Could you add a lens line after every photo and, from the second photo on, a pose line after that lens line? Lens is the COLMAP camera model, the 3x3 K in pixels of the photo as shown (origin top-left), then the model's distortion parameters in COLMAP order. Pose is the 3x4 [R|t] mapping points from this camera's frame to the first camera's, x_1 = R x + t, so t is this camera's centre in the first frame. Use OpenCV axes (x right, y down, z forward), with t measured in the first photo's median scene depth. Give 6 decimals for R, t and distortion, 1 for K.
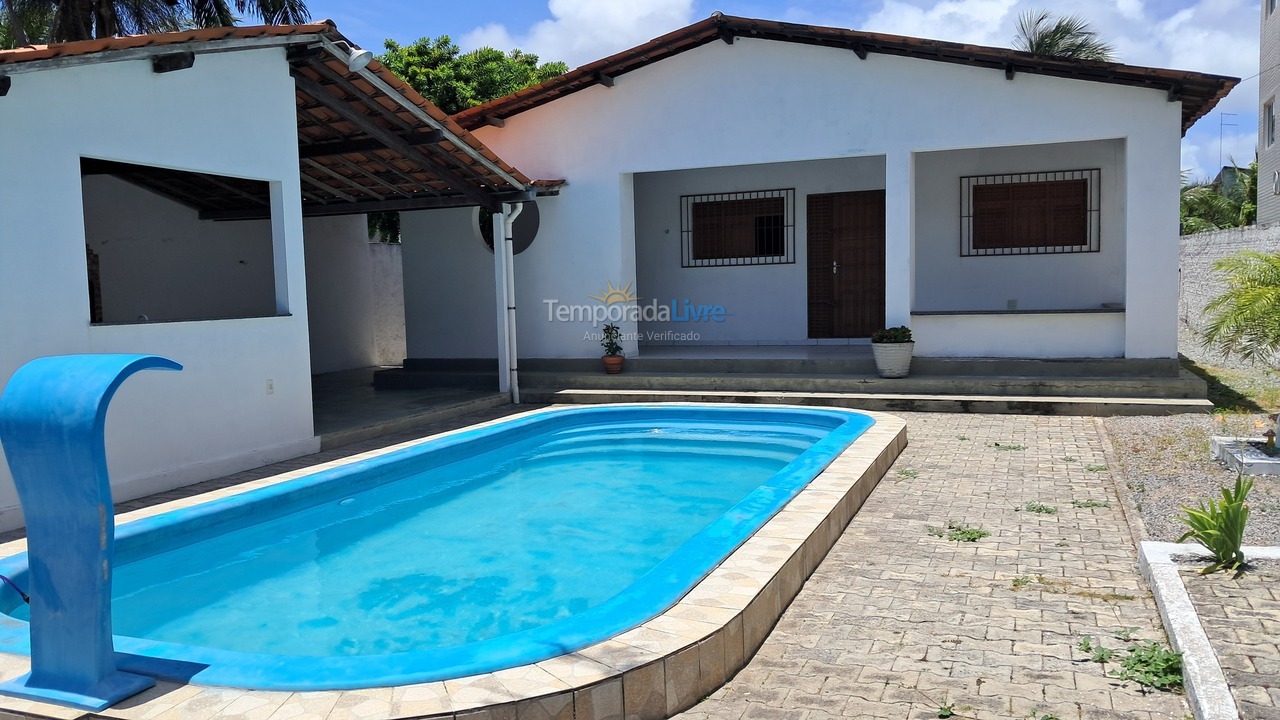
lens RADIAL K [[980.6, 0, 640.0], [0, 980.6, 360.0], [0, 0, 1]] dist [0.069142, -0.005965]
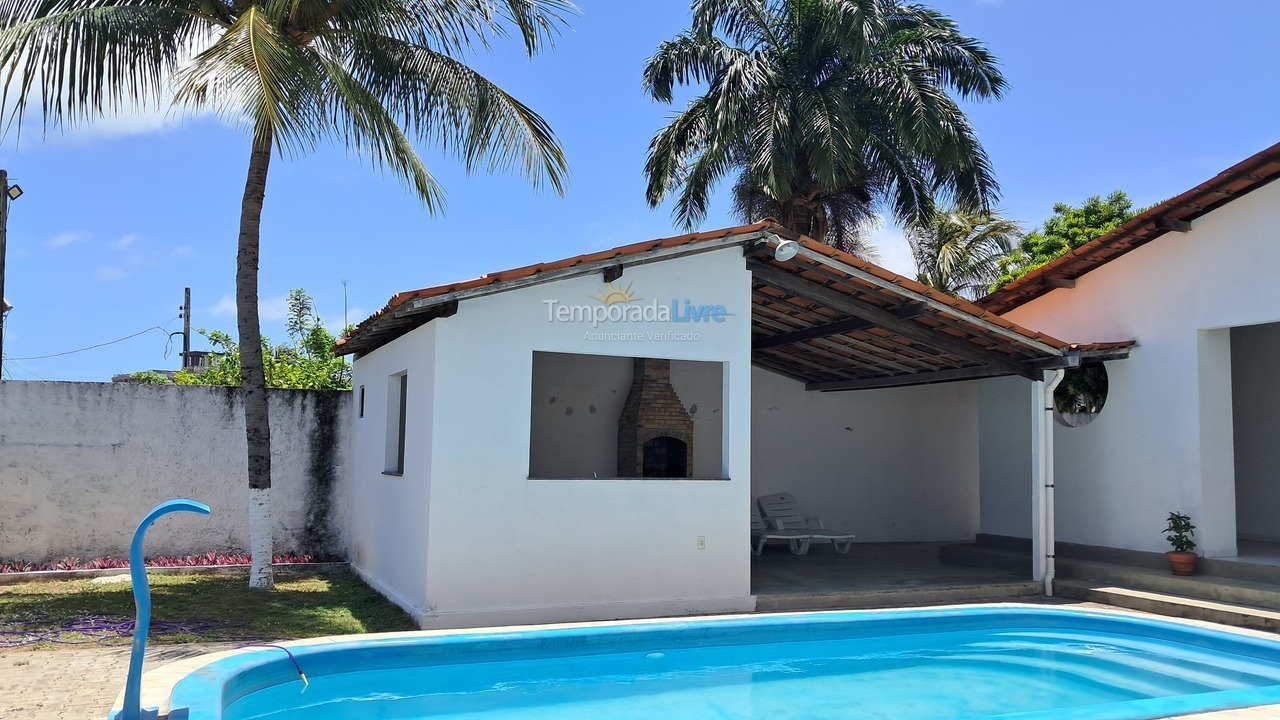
lens RADIAL K [[980.6, 0, 640.0], [0, 980.6, 360.0], [0, 0, 1]] dist [0.069142, -0.005965]
pose [[0.735242, -0.030195, -0.677131, 0.210491], [-0.082056, 0.987694, -0.133142, -0.014865], [0.672819, 0.153454, 0.723717, 0.077724]]
